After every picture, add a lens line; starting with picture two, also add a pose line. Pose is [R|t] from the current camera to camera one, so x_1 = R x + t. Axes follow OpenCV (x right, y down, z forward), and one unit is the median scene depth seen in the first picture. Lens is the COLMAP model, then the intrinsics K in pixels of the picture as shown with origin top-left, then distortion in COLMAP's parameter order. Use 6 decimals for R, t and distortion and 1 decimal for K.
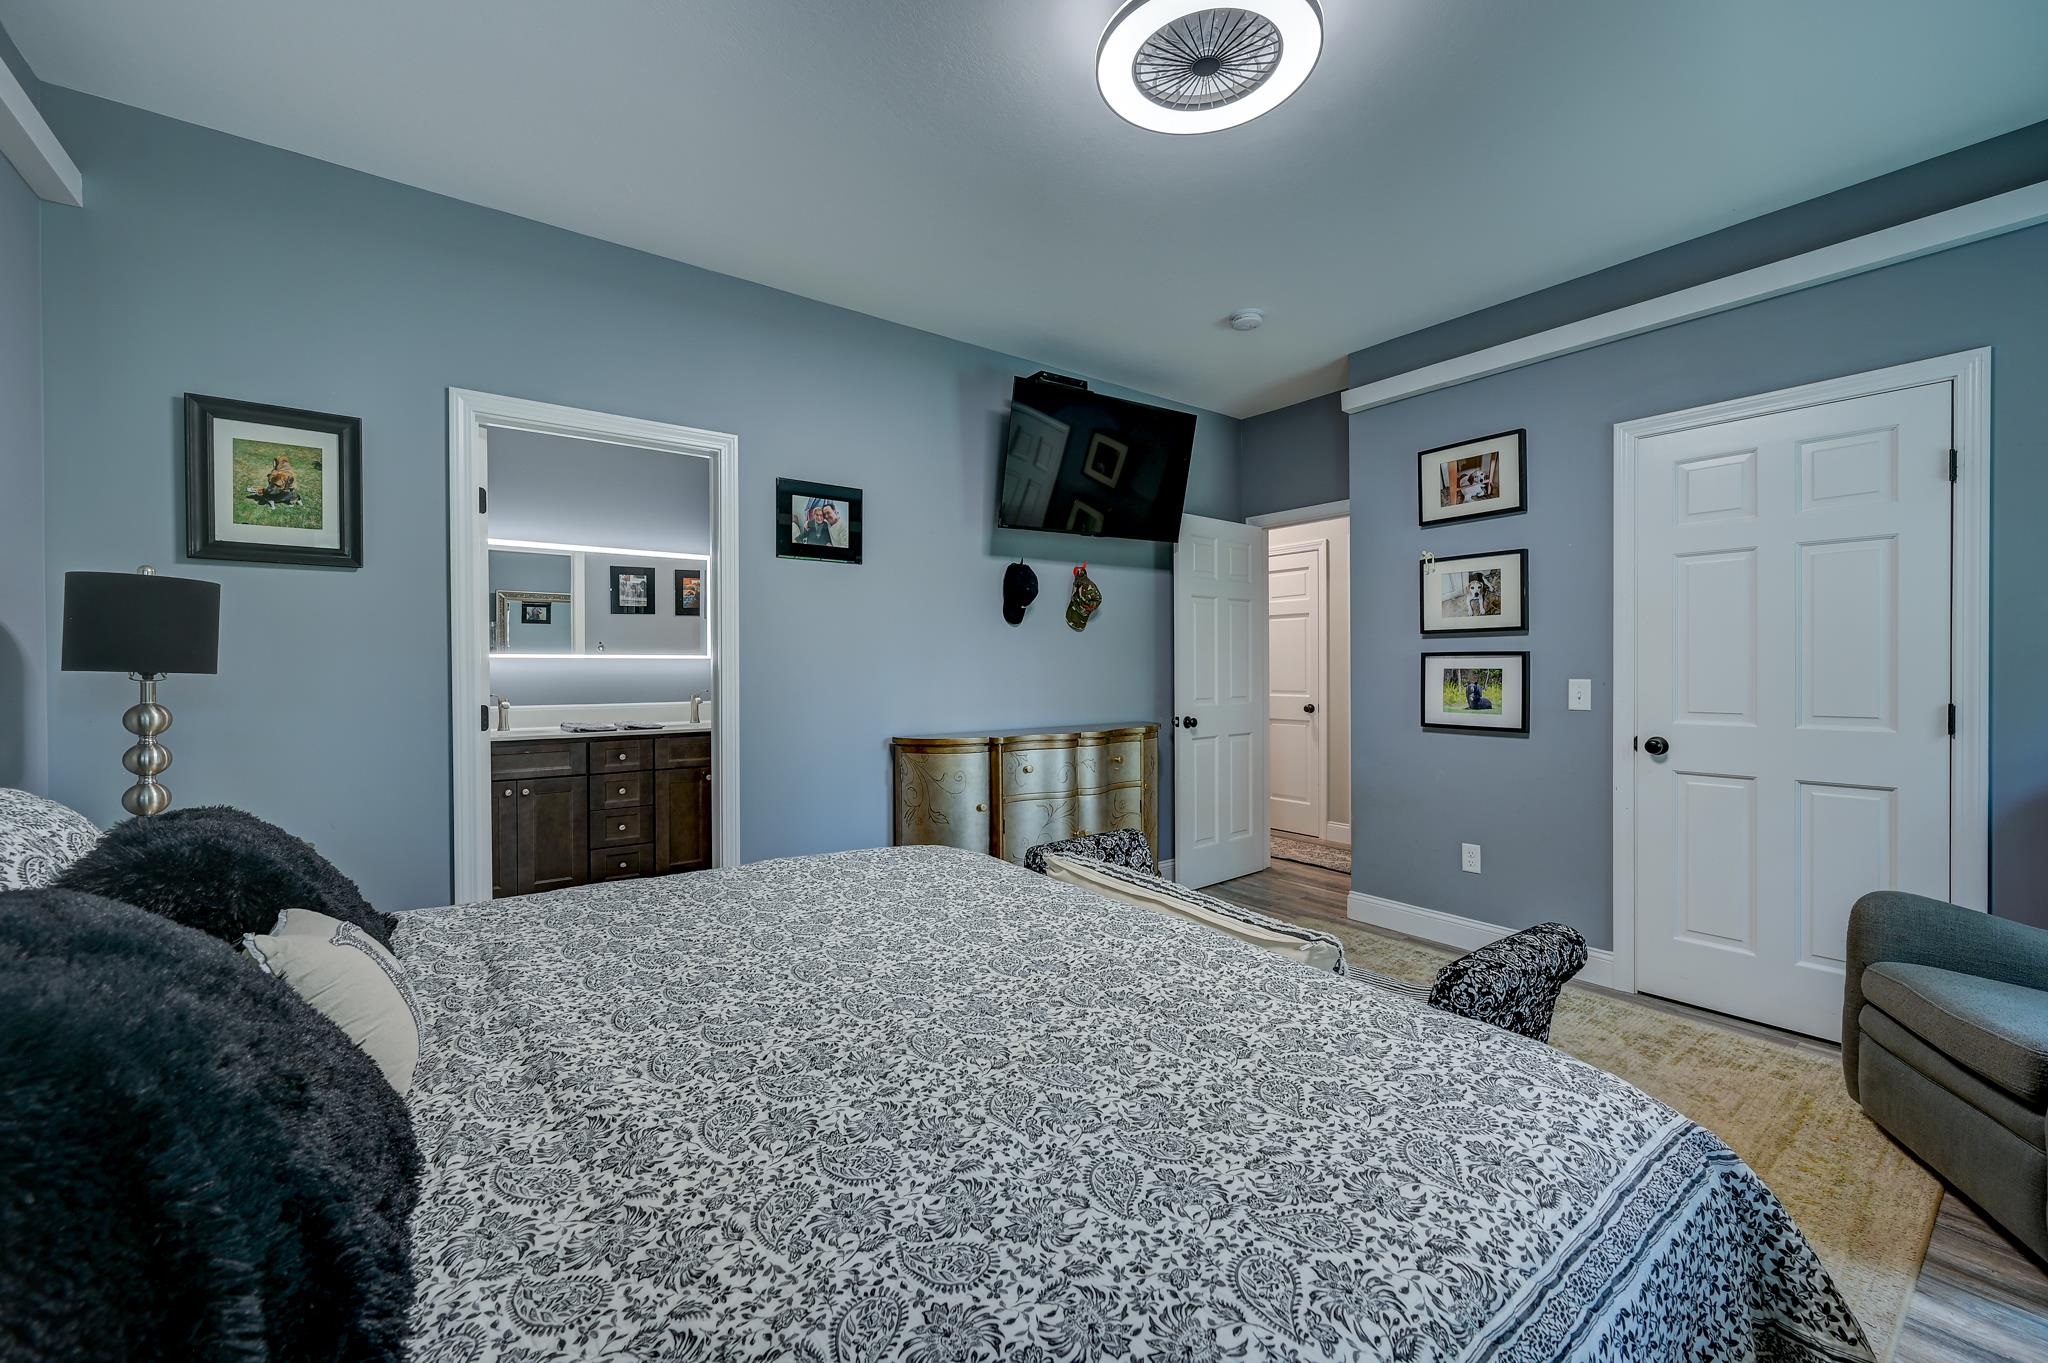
lens RADIAL K [[825.7, 0, 1021.3], [0, 825.7, 673.6], [0, 0, 1]] dist [-0.018735, -0.000159]
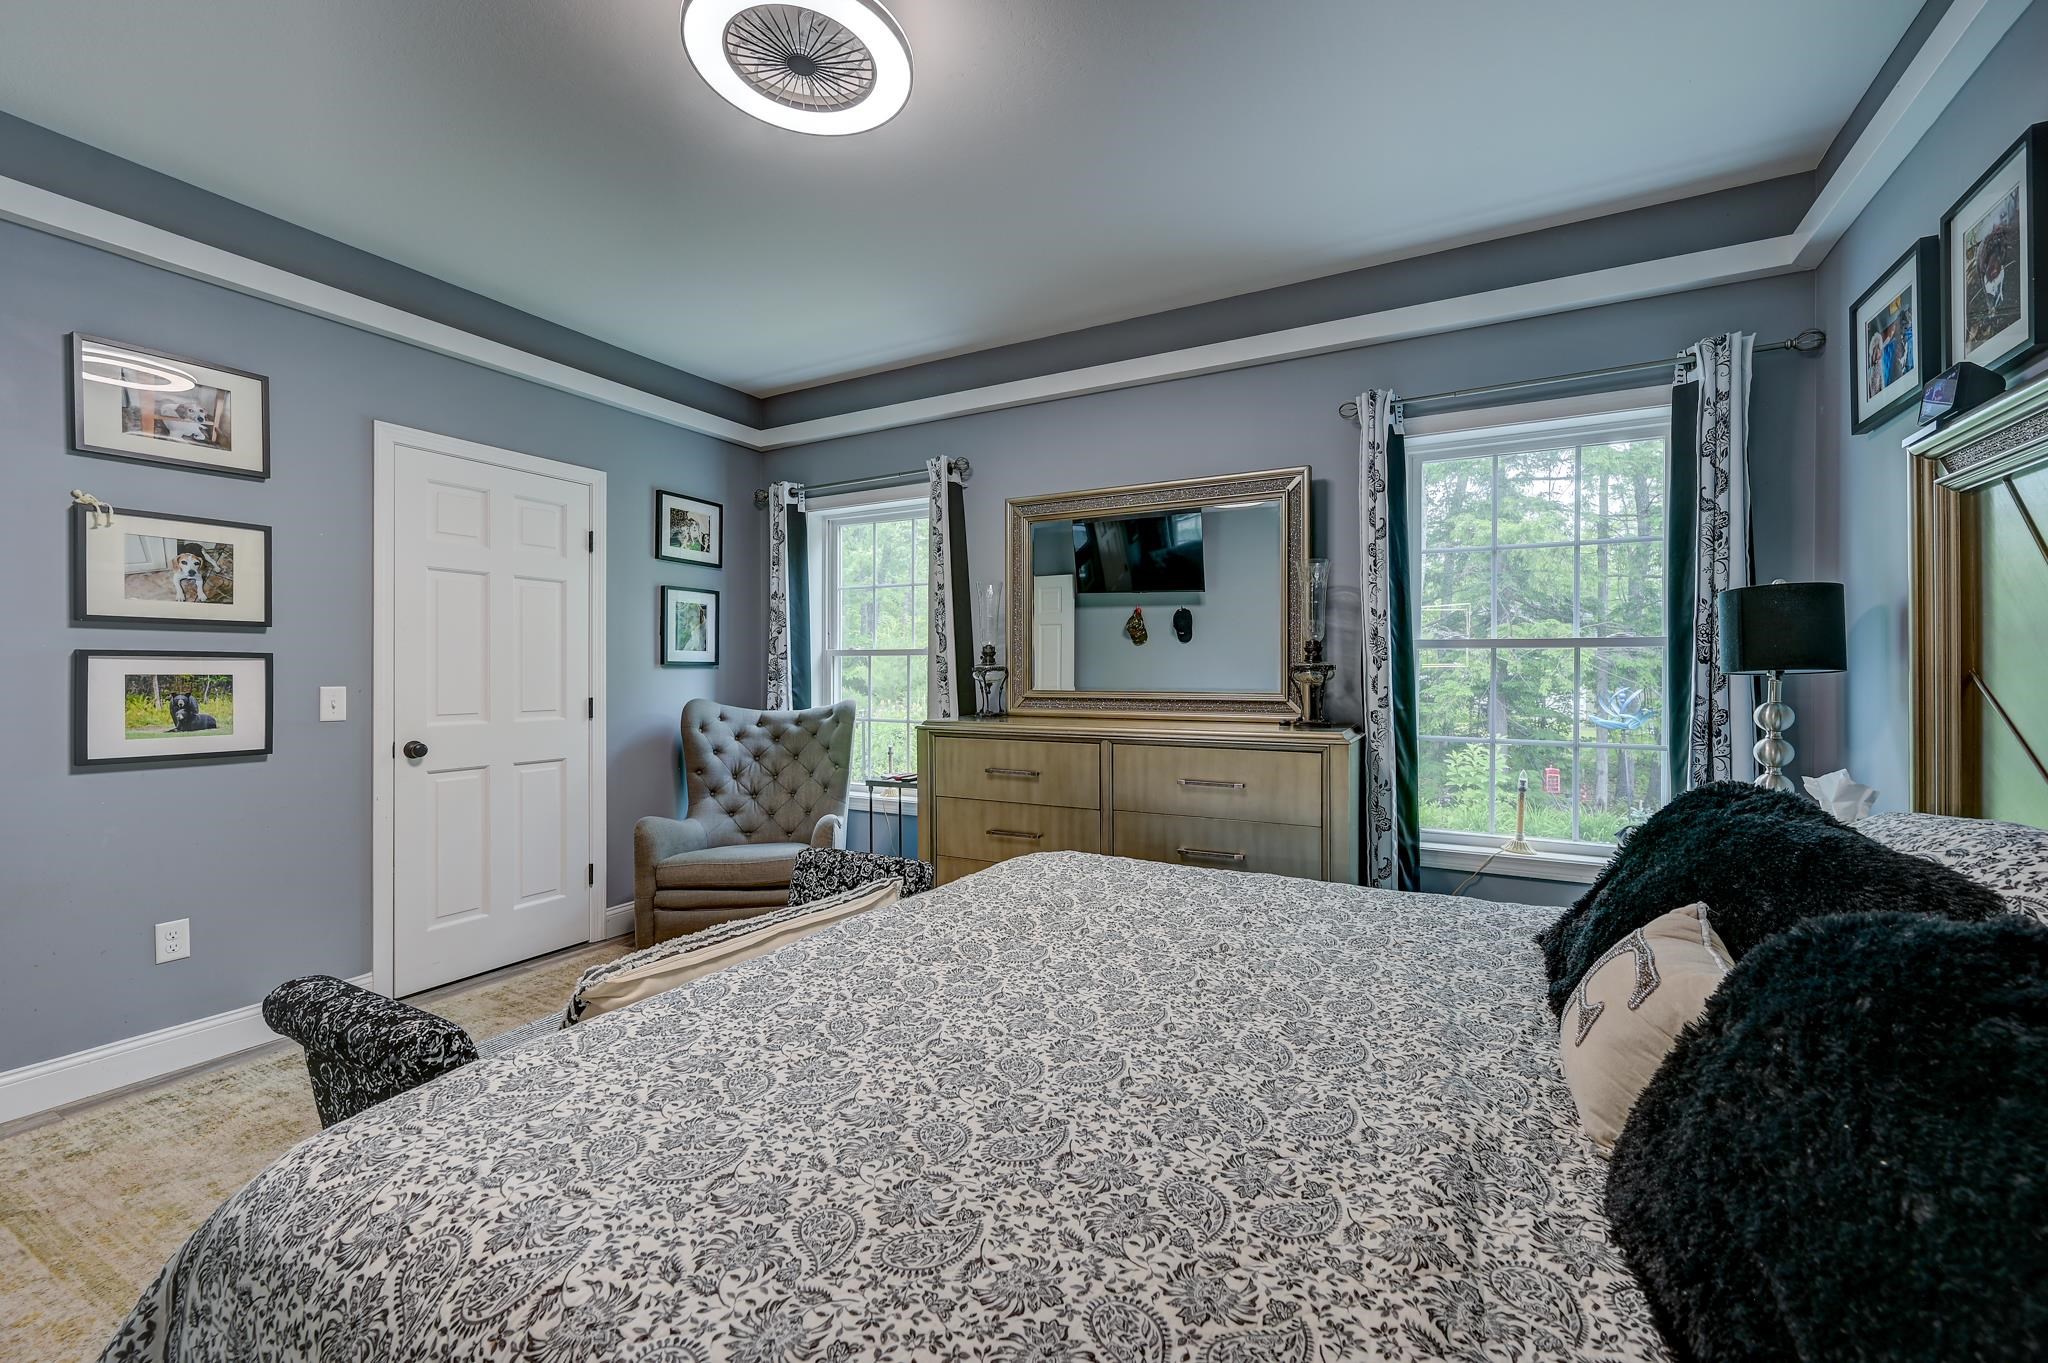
lens RADIAL K [[825.7, 0, 980.0], [0, 825.7, 671.9], [0, 0, 1]] dist [-0.018735, -0.000159]
pose [[-0.424172, 0.004267, 0.905572, -0.422922], [0.005586, 0.999982, -0.002095, -0.003213], [-0.905565, 0.004170, -0.424188, 0.727194]]
